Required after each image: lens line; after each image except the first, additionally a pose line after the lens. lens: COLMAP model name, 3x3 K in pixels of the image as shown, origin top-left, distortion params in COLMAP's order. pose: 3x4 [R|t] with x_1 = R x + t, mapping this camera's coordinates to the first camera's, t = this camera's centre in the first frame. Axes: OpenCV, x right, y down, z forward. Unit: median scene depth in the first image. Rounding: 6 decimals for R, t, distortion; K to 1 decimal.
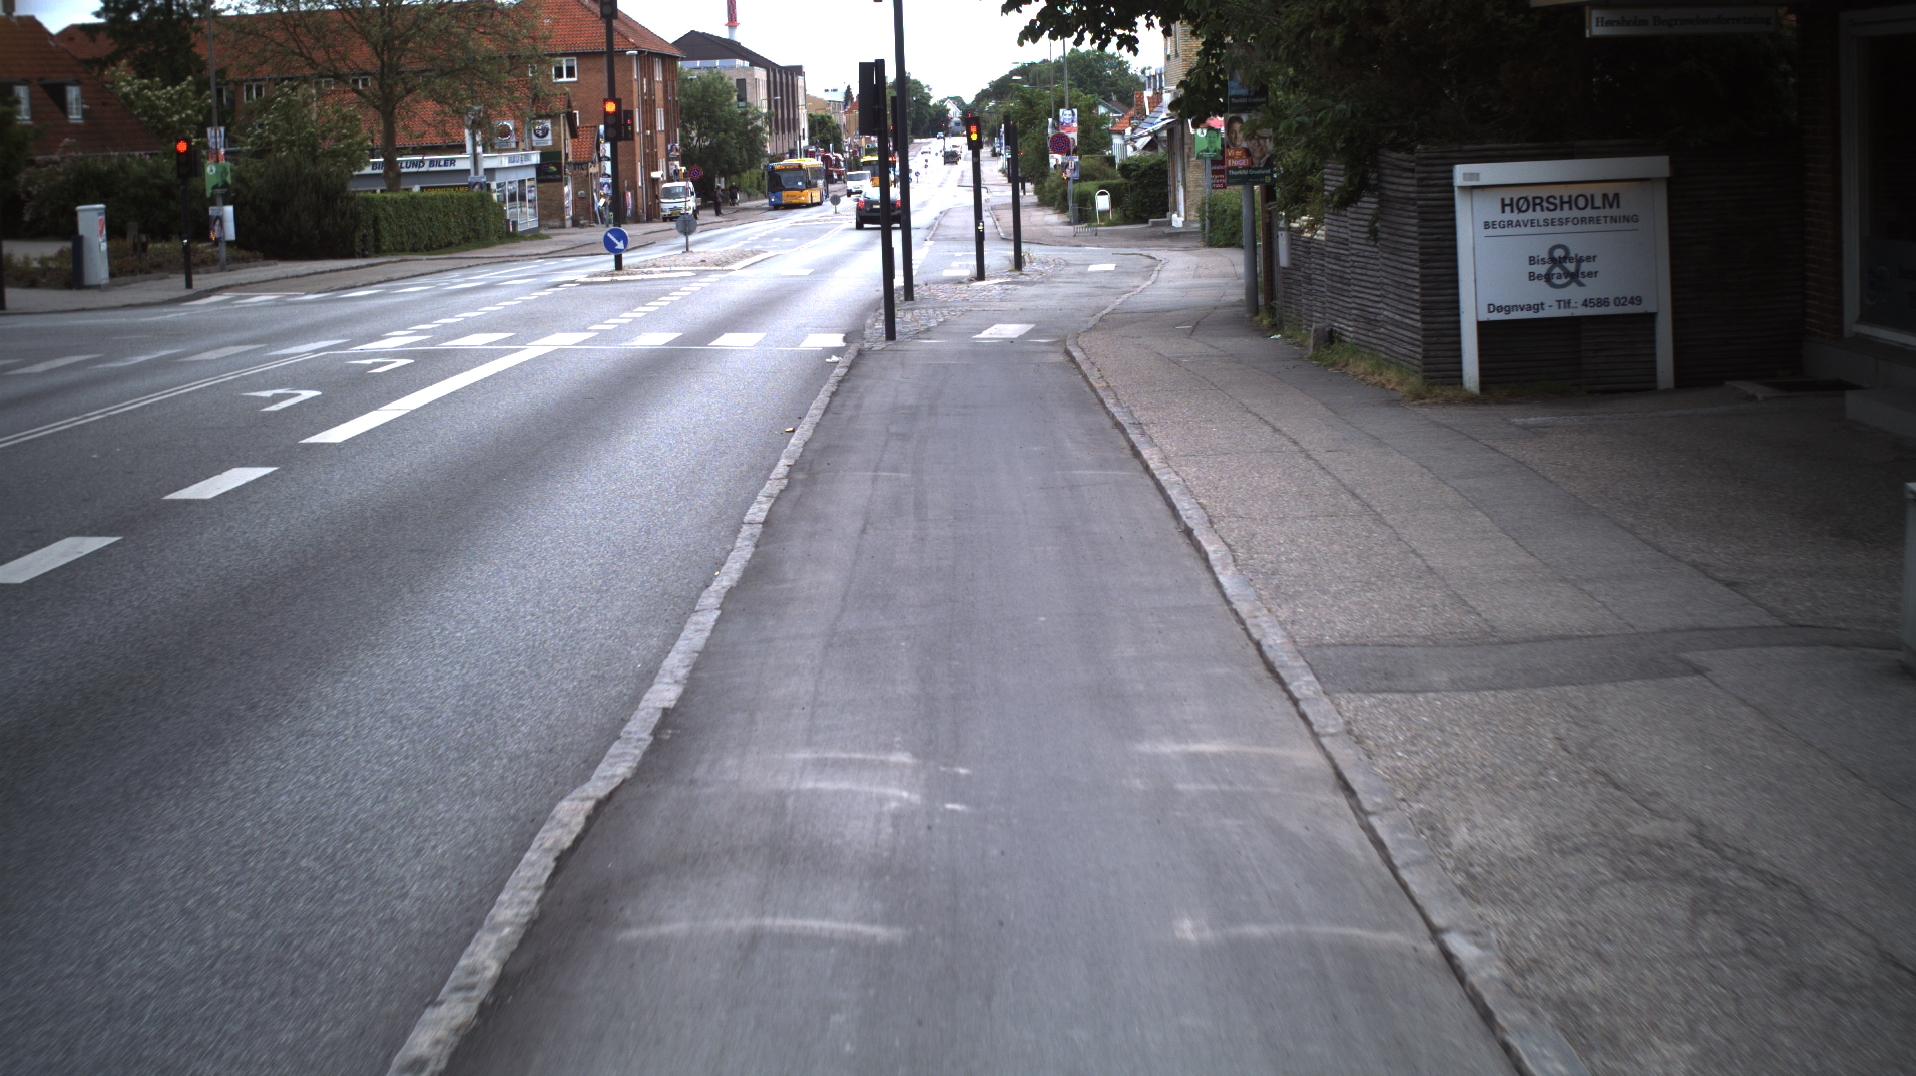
lens RADIAL K [[3452.4, 0, 958.0], [0, 3452.4, 538.0], [0, 0, 1]] dist [-0.289547, 0.363159]
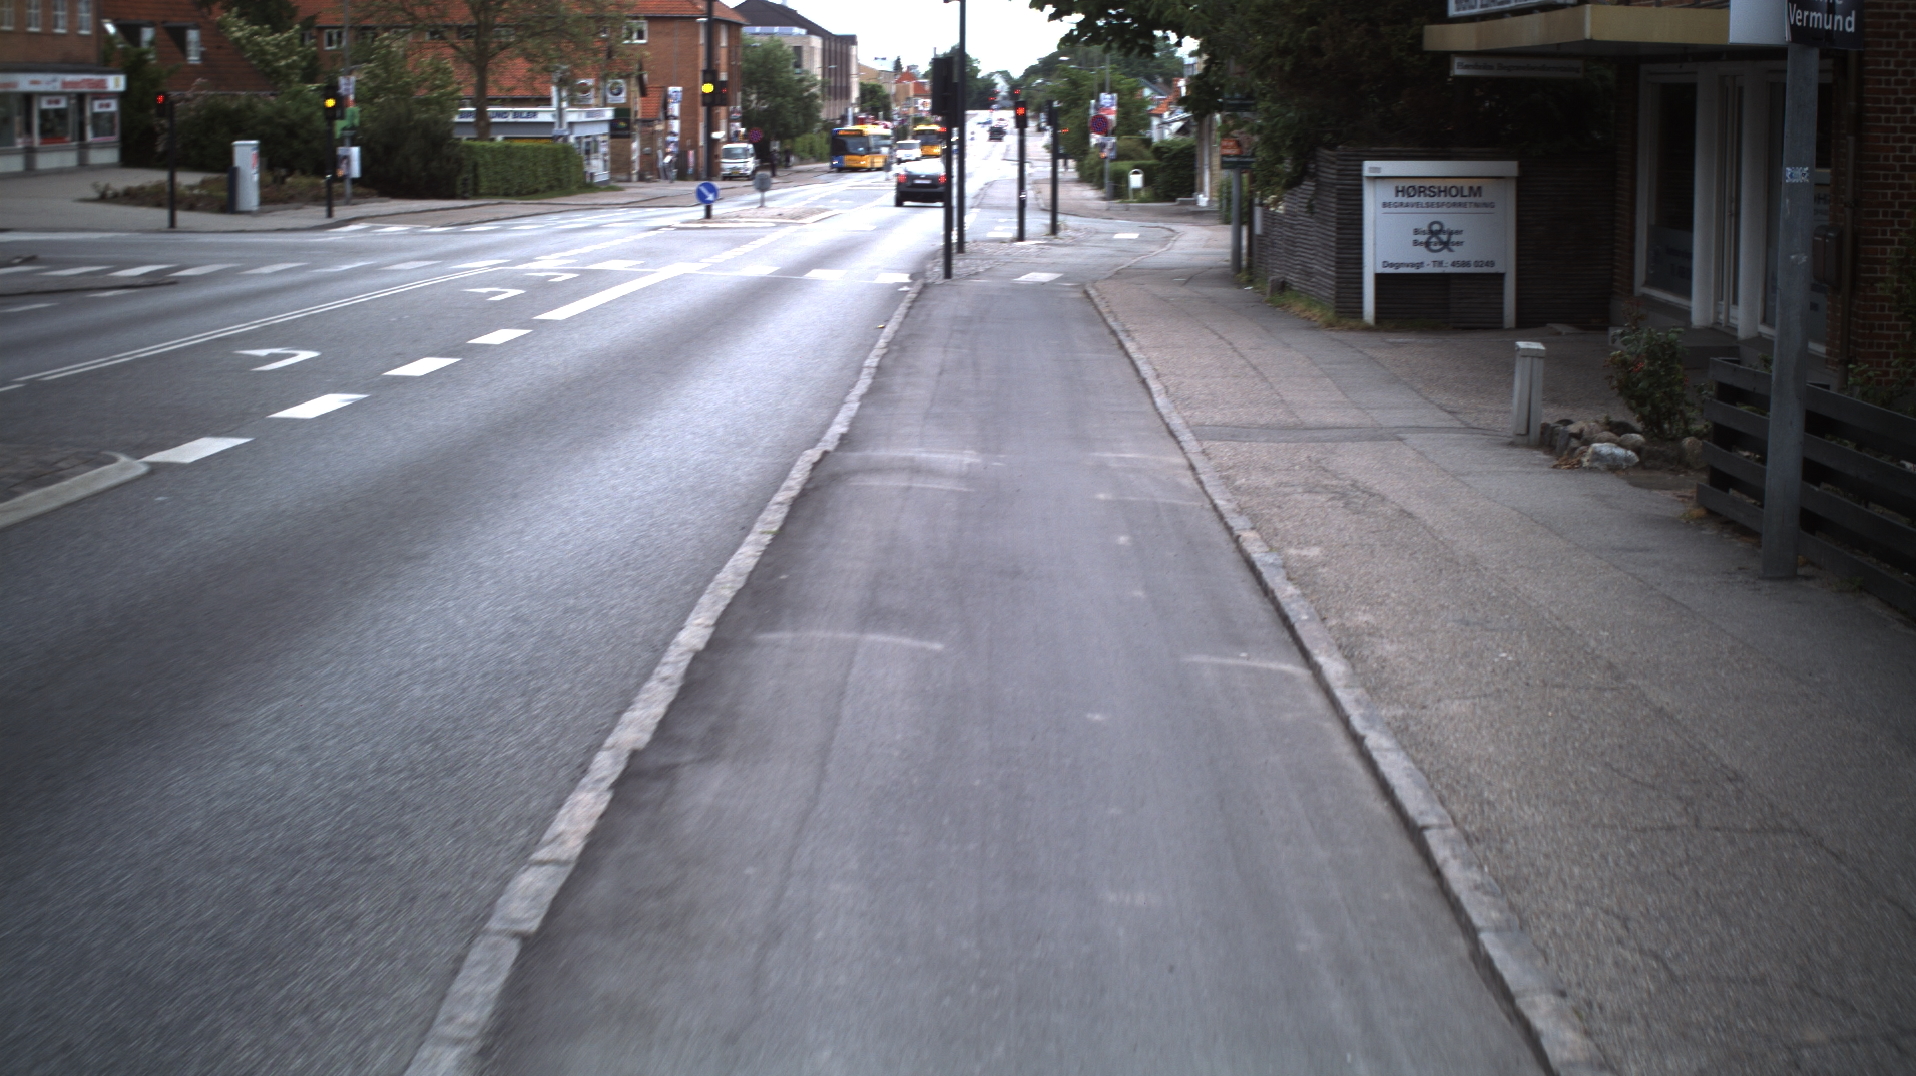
lens RADIAL K [[3452.4, 0, 958.0], [0, 3452.4, 538.0], [0, 0, 1]] dist [-0.289547, 0.363159]
pose [[0.998868, 0.046951, -0.007591, -0.000887], [-0.046889, 0.998867, 0.008147, 0.013818], [0.007965, -0.007781, 0.999938, -0.134929]]
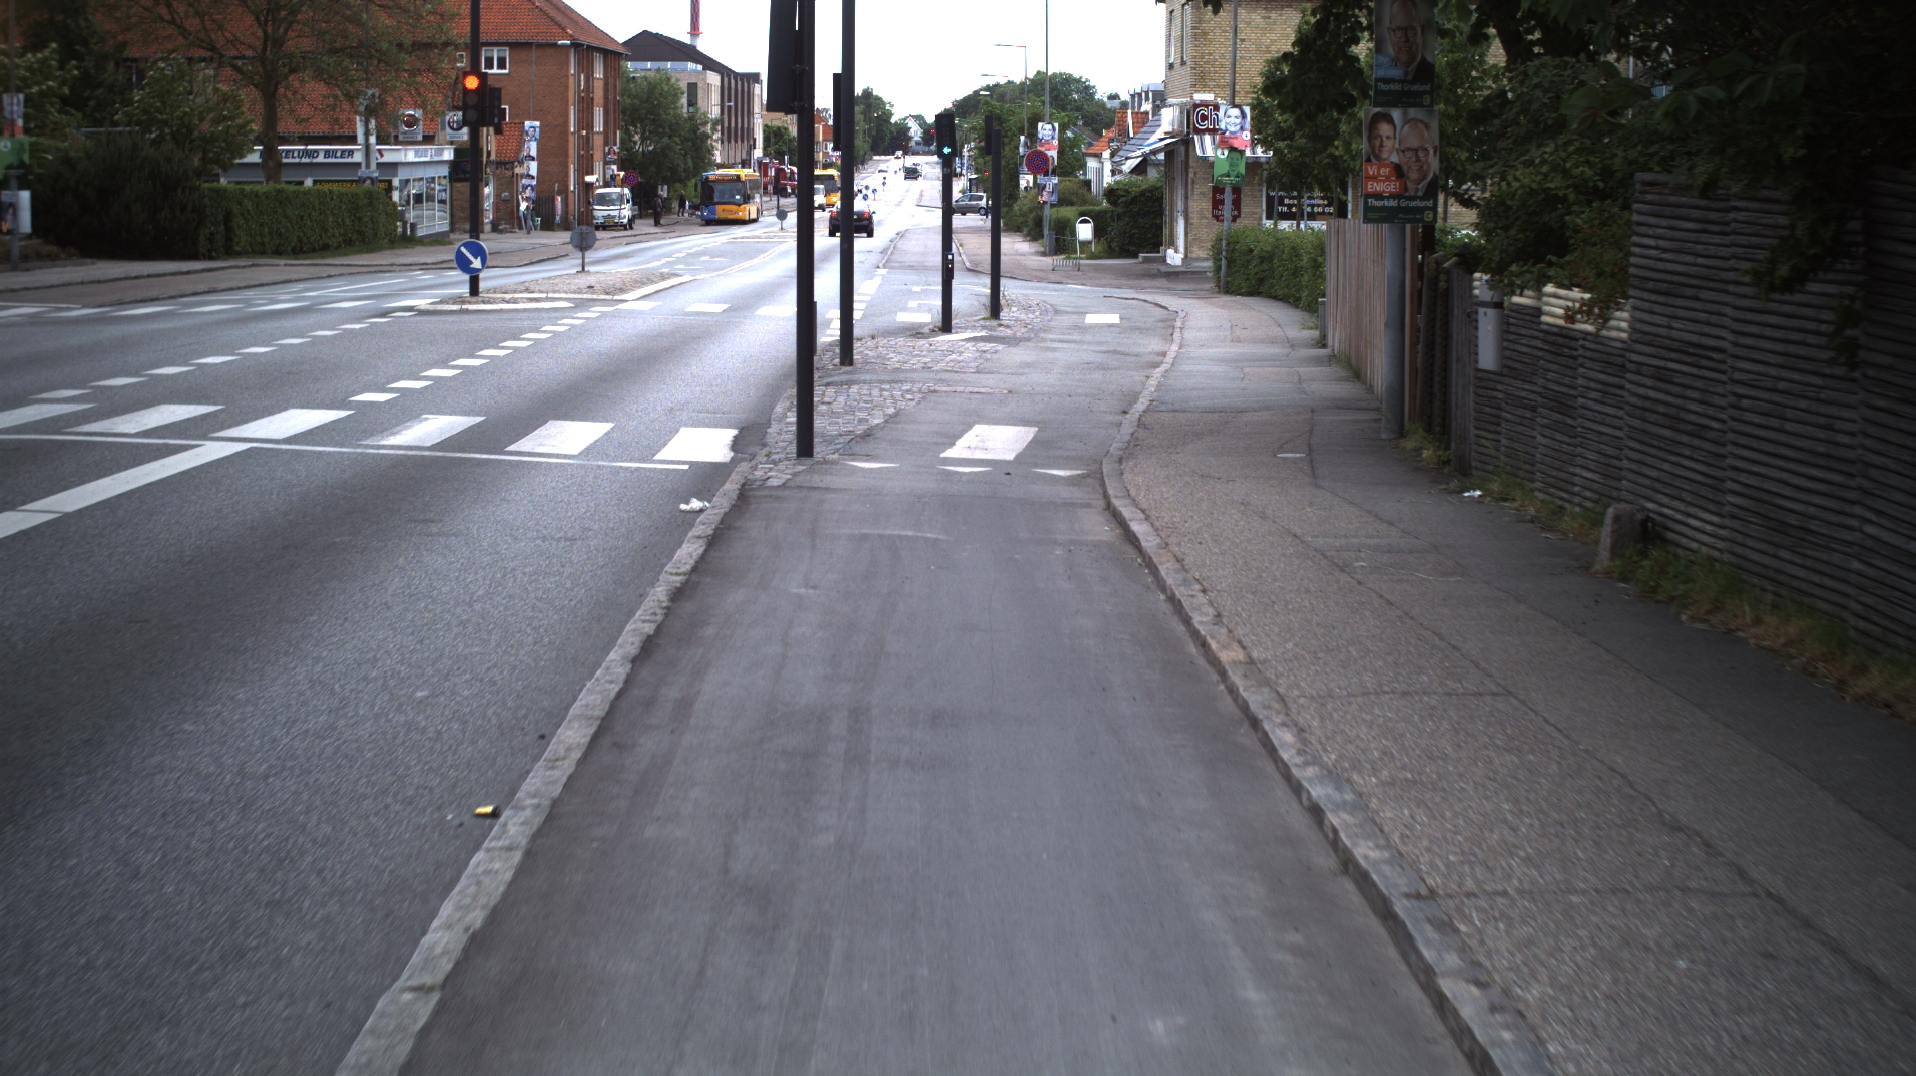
lens RADIAL K [[3452.4, 0, 958.0], [0, 3452.4, 538.0], [0, 0, 1]] dist [-0.289547, 0.363159]
pose [[0.998935, 0.043100, 0.016473, -0.001079], [-0.043001, 0.999055, -0.006308, -0.020615], [-0.016729, 0.005593, 0.999844, 0.203079]]
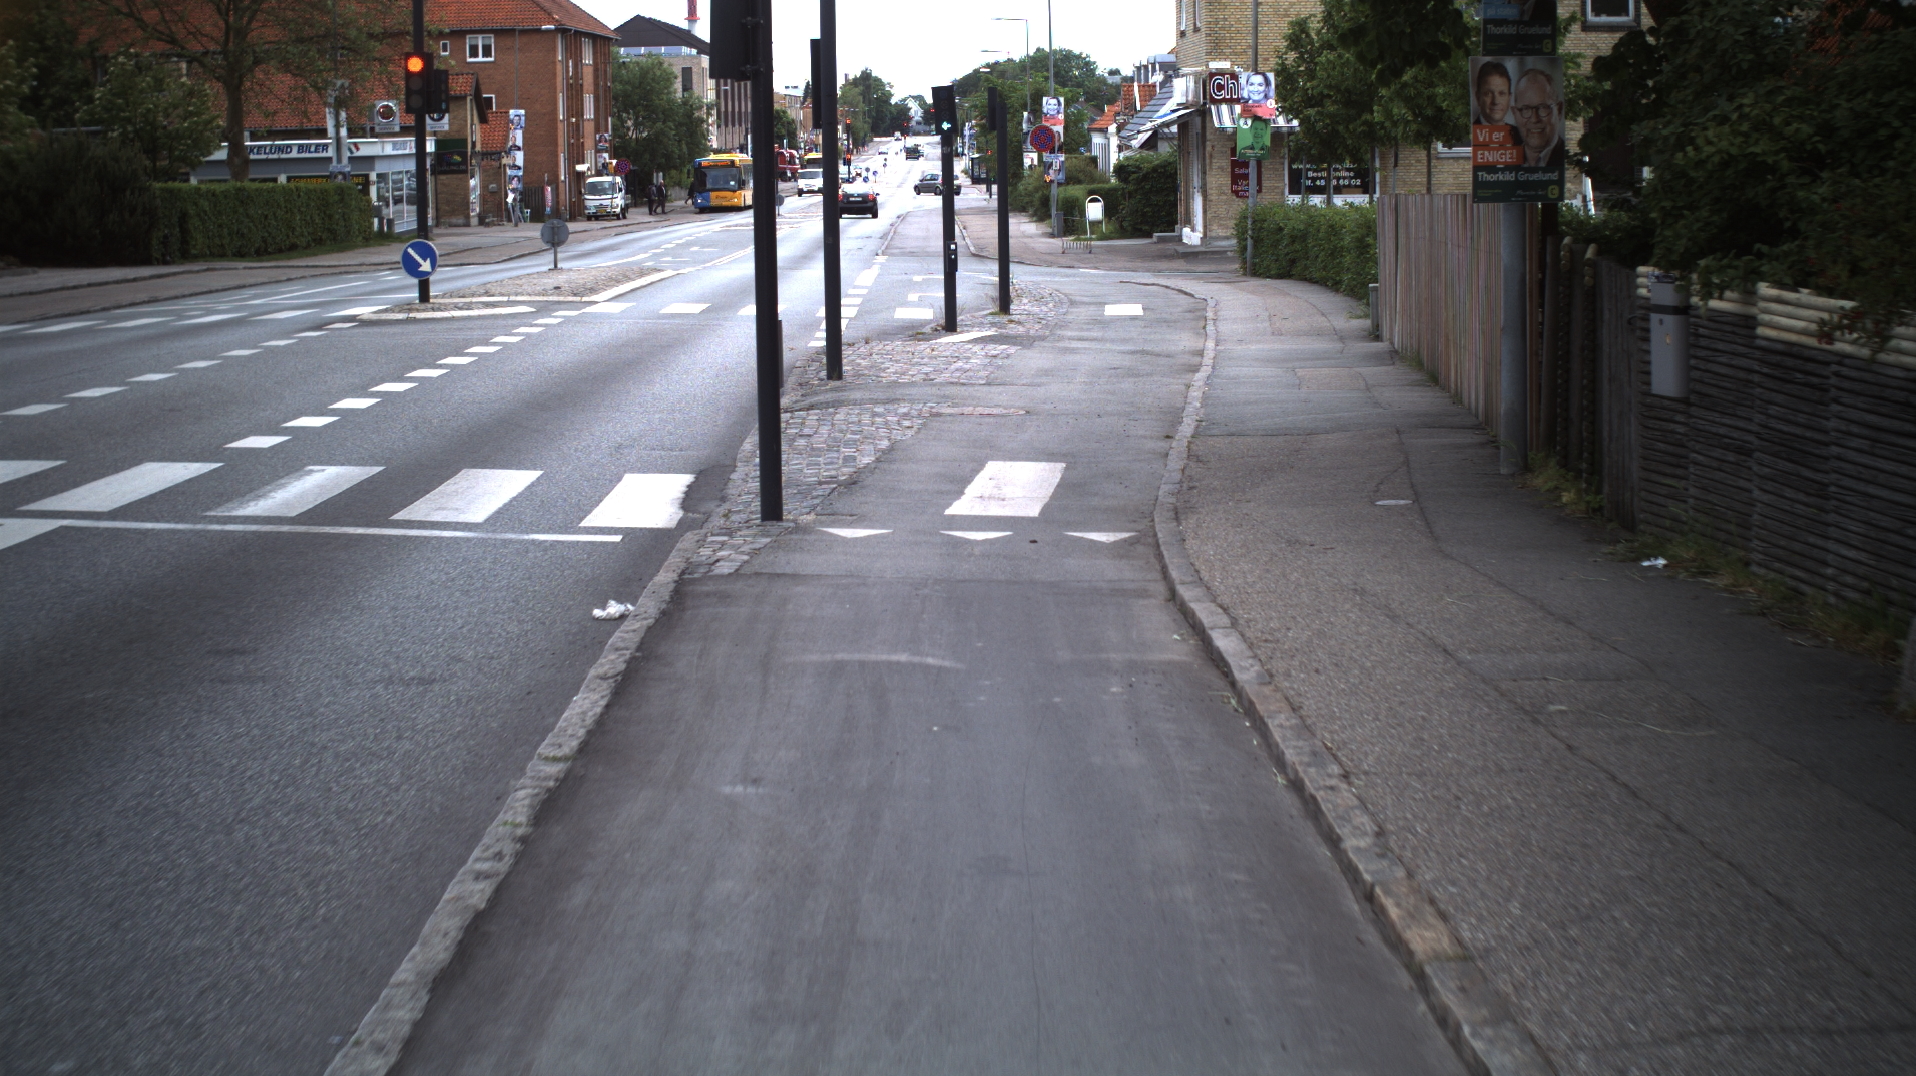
lens RADIAL K [[3452.4, 0, 958.0], [0, 3452.4, 538.0], [0, 0, 1]] dist [-0.289547, 0.363159]
pose [[0.999726, 0.019073, 0.013554, -0.000226], [-0.019070, 0.999818, -0.000363, -0.028114], [-0.013559, 0.000105, 0.999908, 0.270911]]
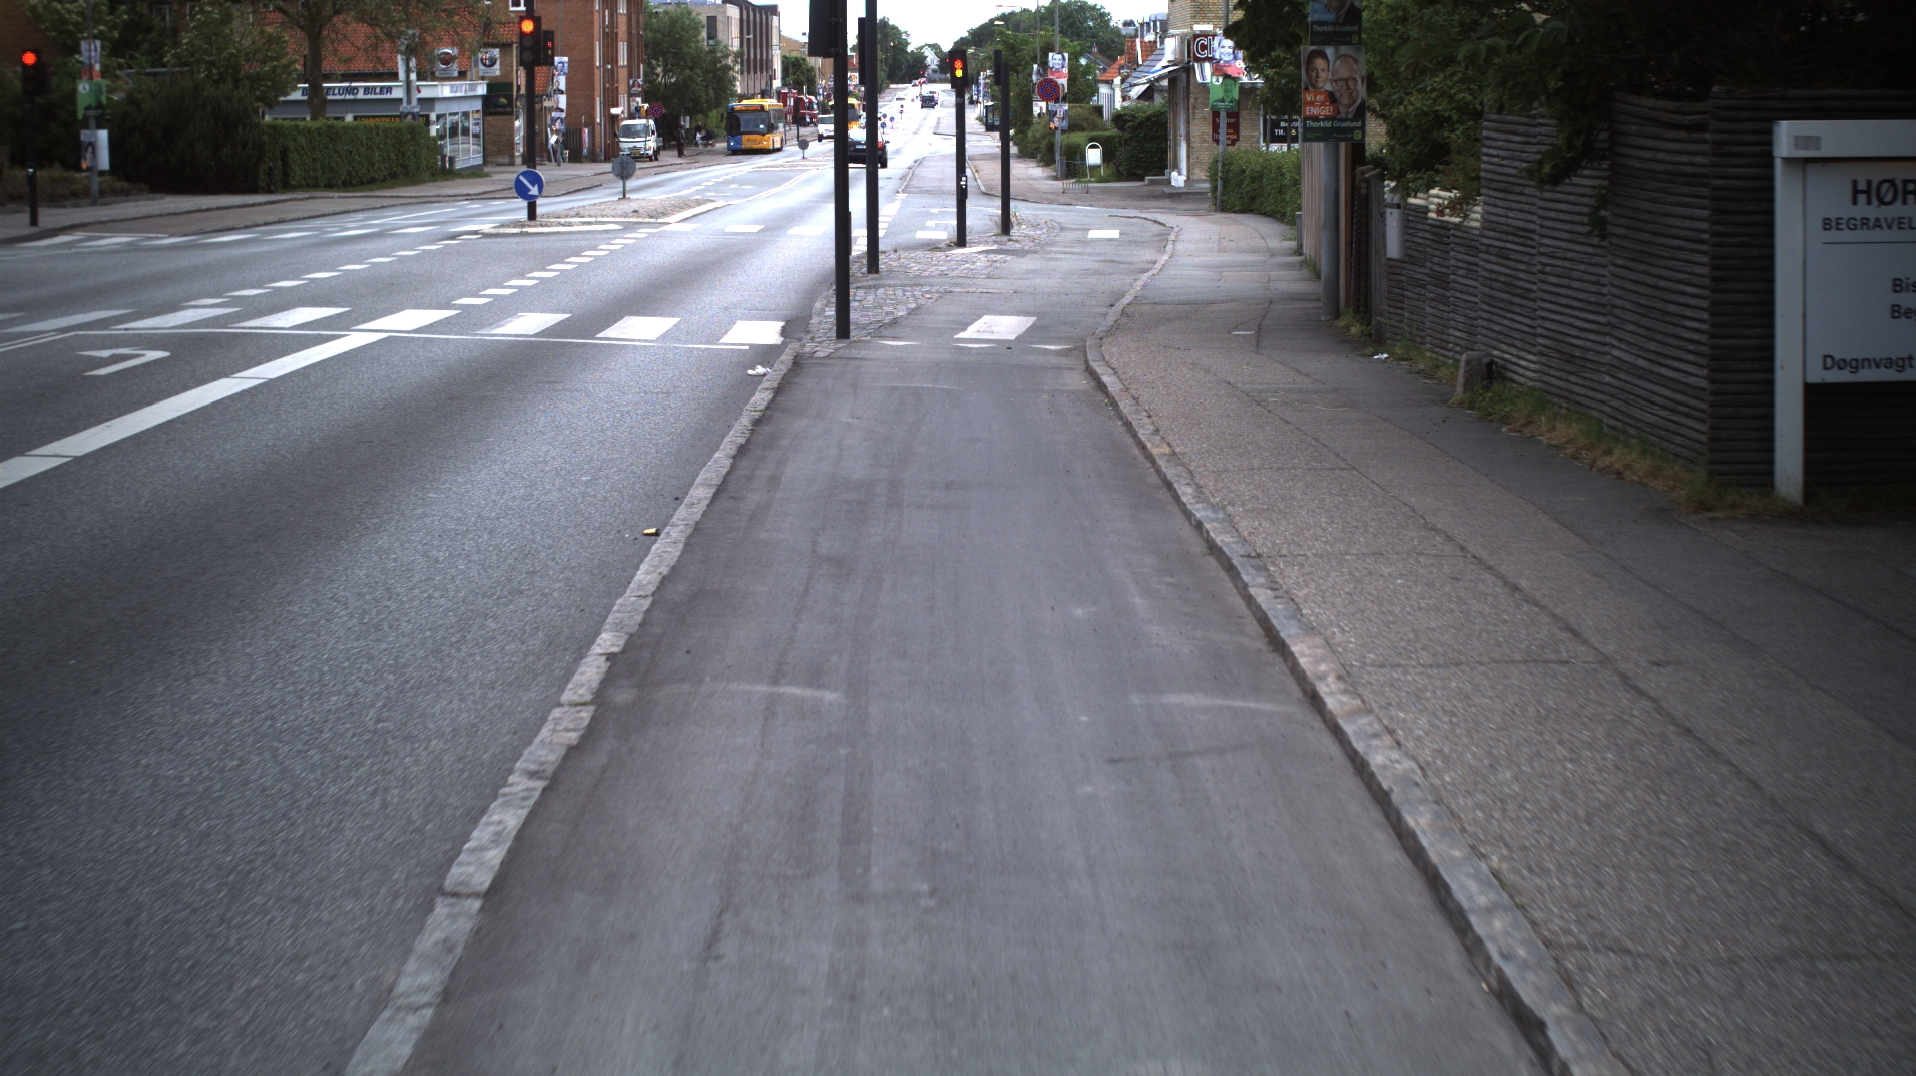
lens RADIAL K [[3452.4, 0, 958.0], [0, 3452.4, 538.0], [0, 0, 1]] dist [-0.289547, 0.363159]
pose [[0.999466, 0.030817, 0.010891, -0.000893], [-0.030975, 0.999412, 0.014696, -0.013487], [-0.010431, -0.015025, 0.999833, 0.135884]]
